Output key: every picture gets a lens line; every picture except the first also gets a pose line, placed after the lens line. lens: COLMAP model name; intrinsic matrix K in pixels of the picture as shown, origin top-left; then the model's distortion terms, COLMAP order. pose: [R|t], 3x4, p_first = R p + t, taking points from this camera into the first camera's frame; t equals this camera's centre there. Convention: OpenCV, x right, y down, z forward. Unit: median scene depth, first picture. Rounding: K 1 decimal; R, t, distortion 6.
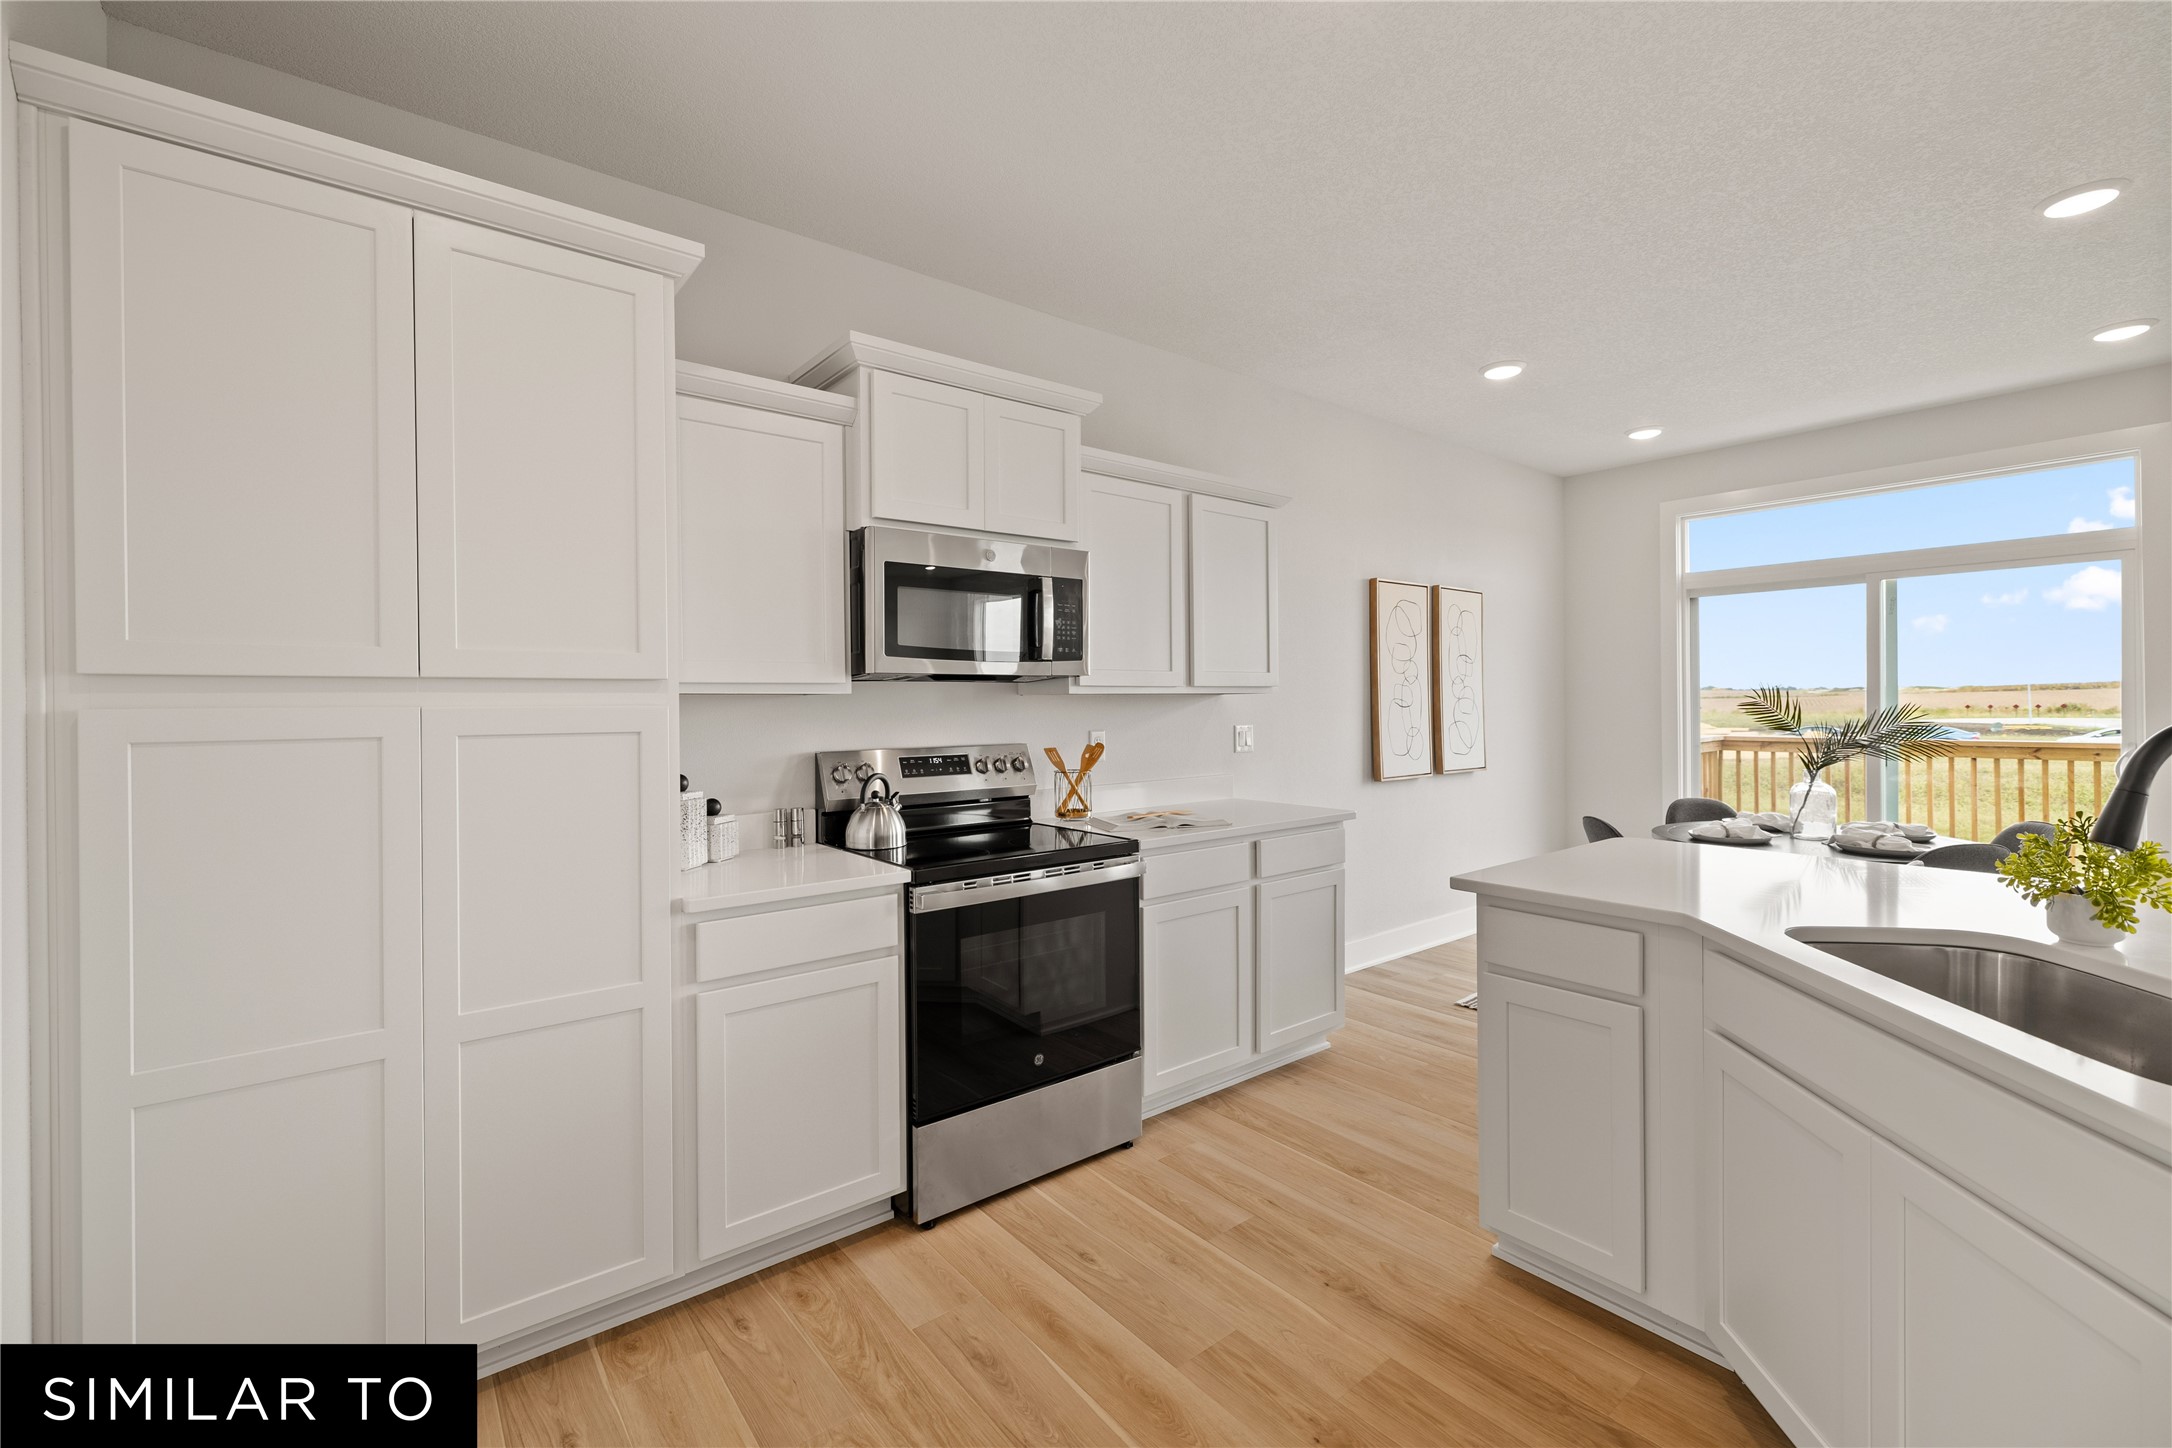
lens RADIAL K [[914.9, 0, 1079.7], [0, 914.9, 708.9], [0, 0, 1]] dist [0.002267, -0.000402]
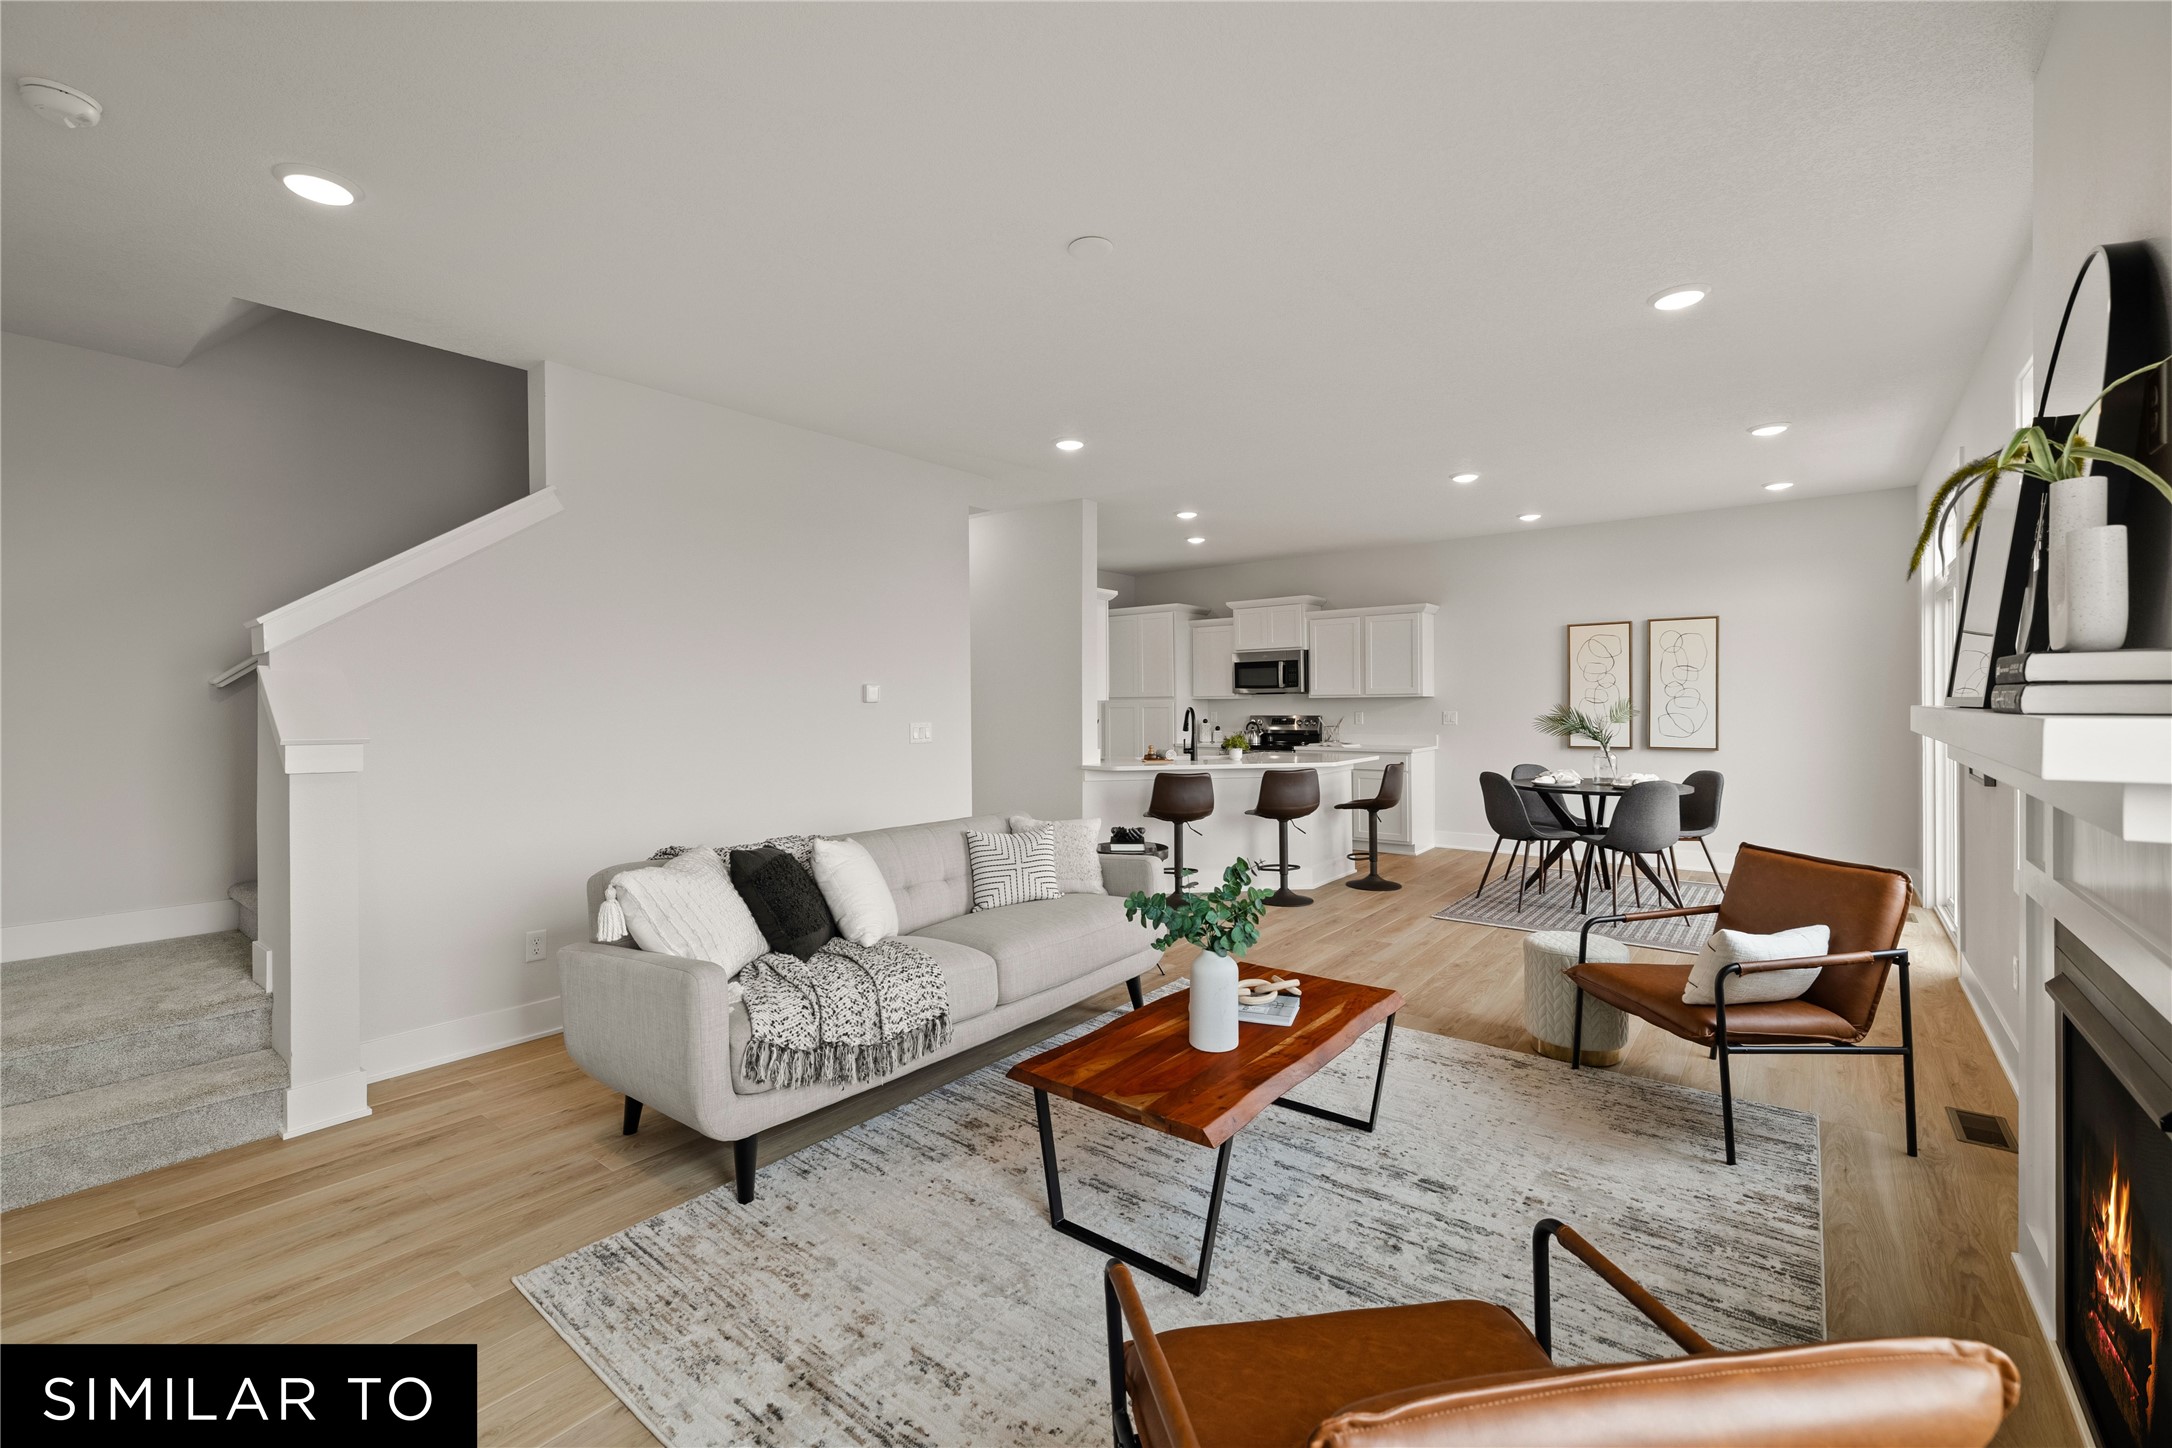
lens RADIAL K [[914.9, 0, 1077.9], [0, 914.9, 703.7], [0, 0, 1]] dist [0.002267, -0.000402]
pose [[0.217410, 0.005113, -0.976067, 3.913936], [0.001122, 0.999984, 0.005488, -0.021304], [0.976080, -0.002288, 0.217401, -0.494527]]
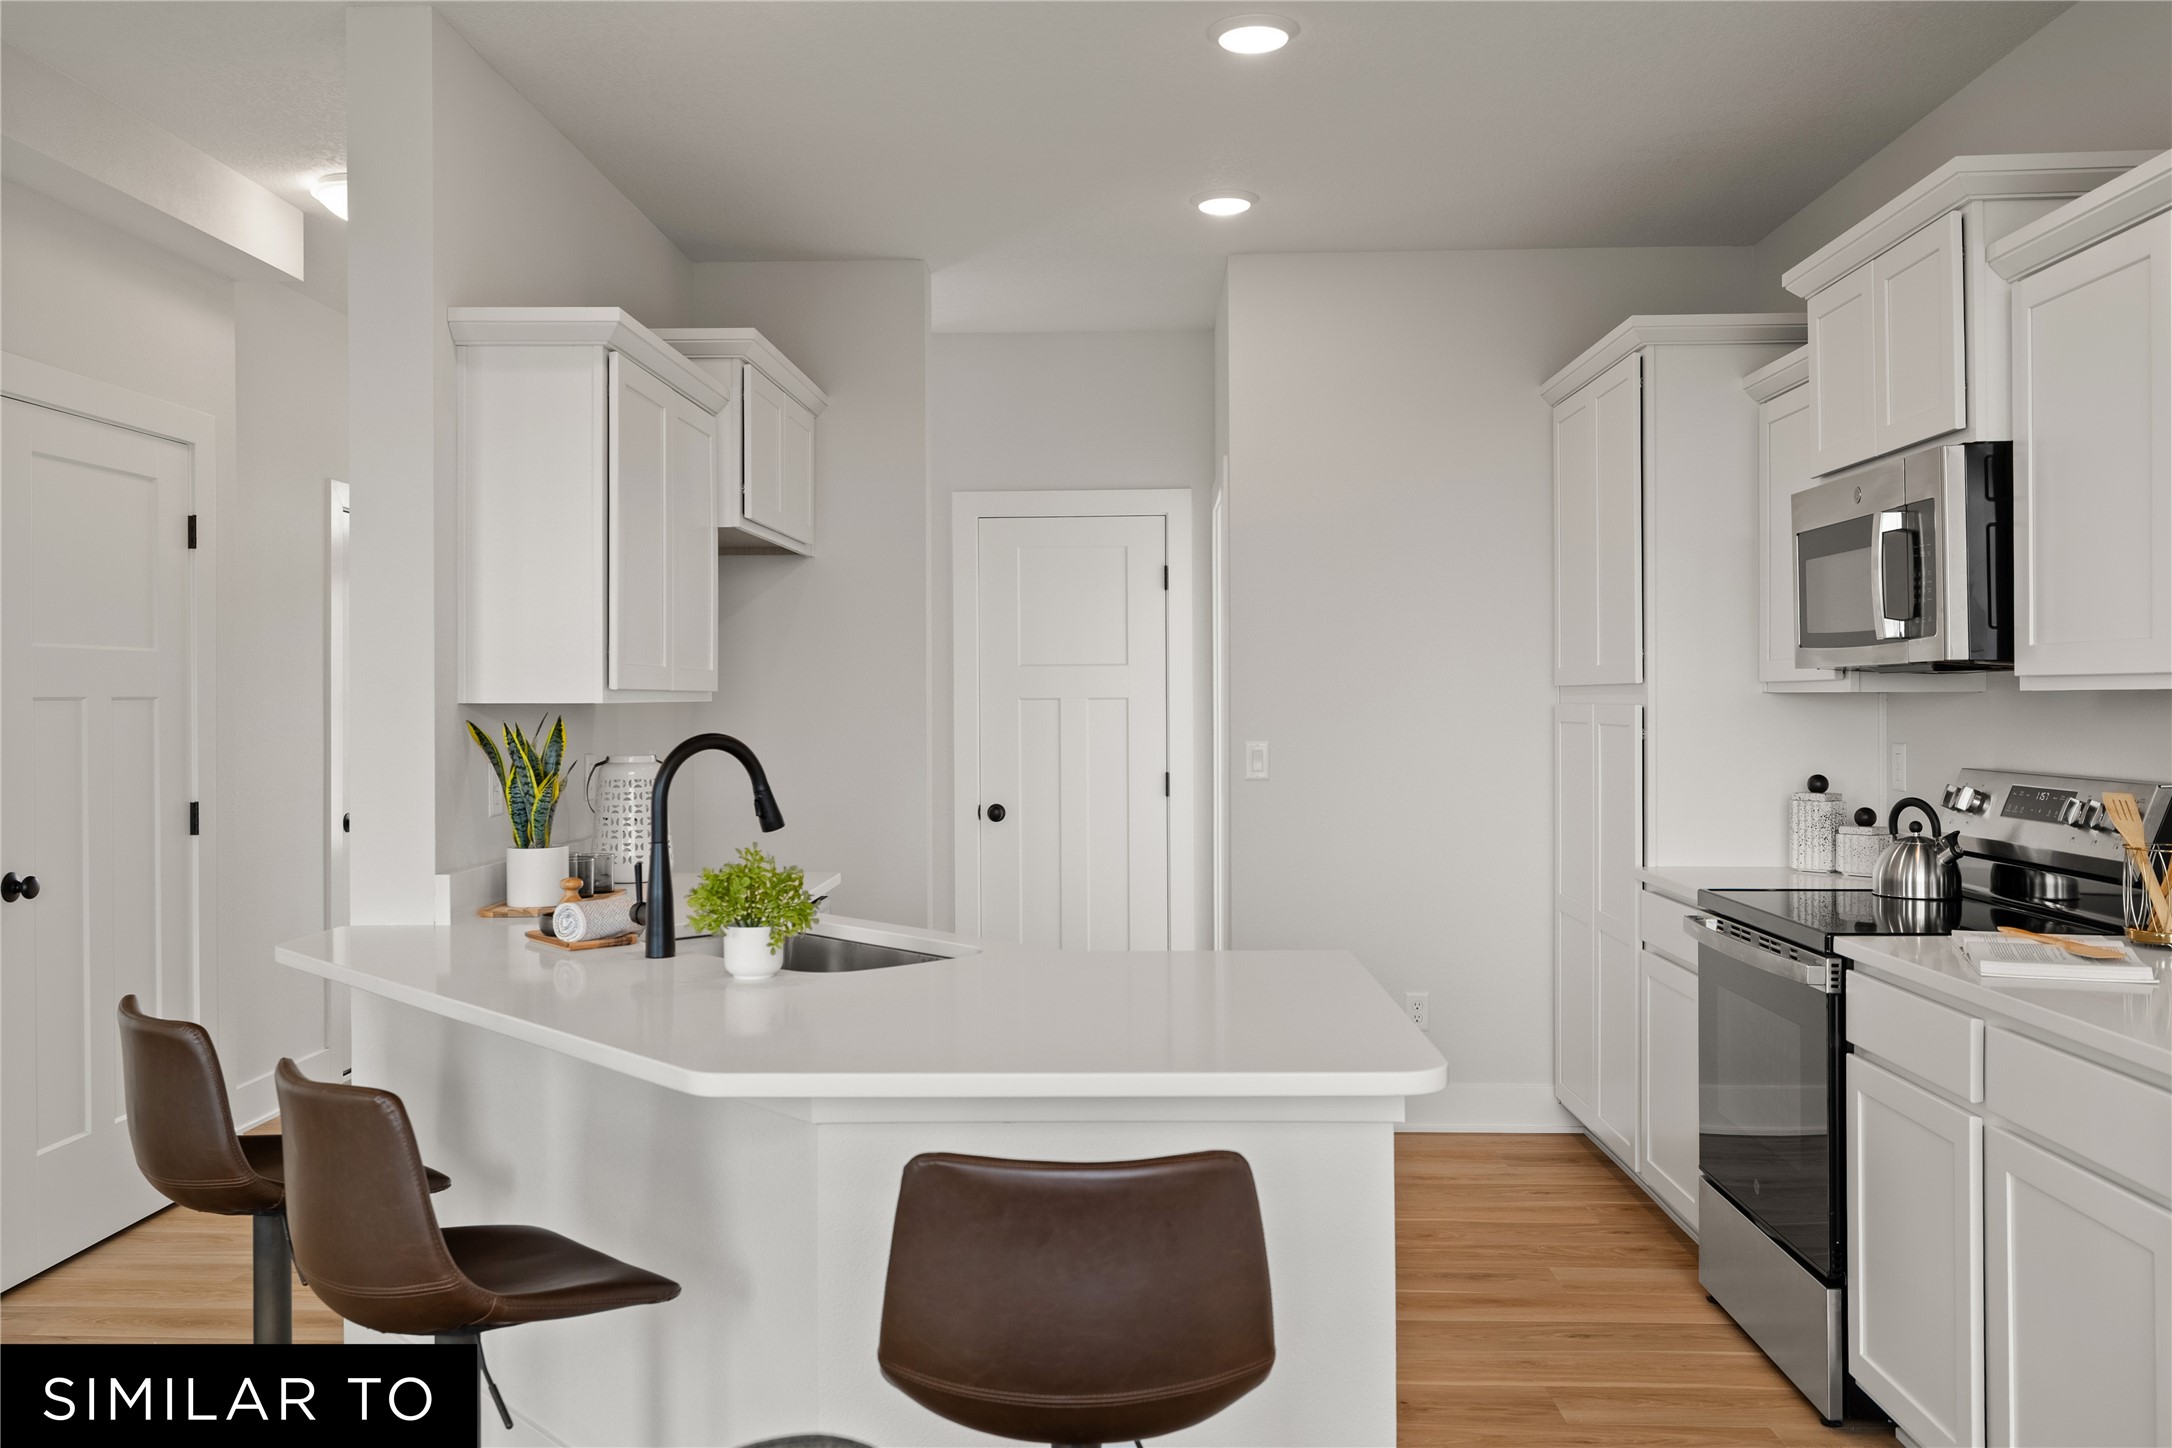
lens RADIAL K [[1731.0, 0, 1079.2], [0, 1731.0, 703.4], [0, 0, 1]] dist [0.004033, -0.004640]
pose [[-0.649179, 0.011189, -0.760553, 1.709691], [0.002754, 0.999920, 0.012359, -0.034903], [0.760631, 0.005929, -0.649158, 1.850135]]
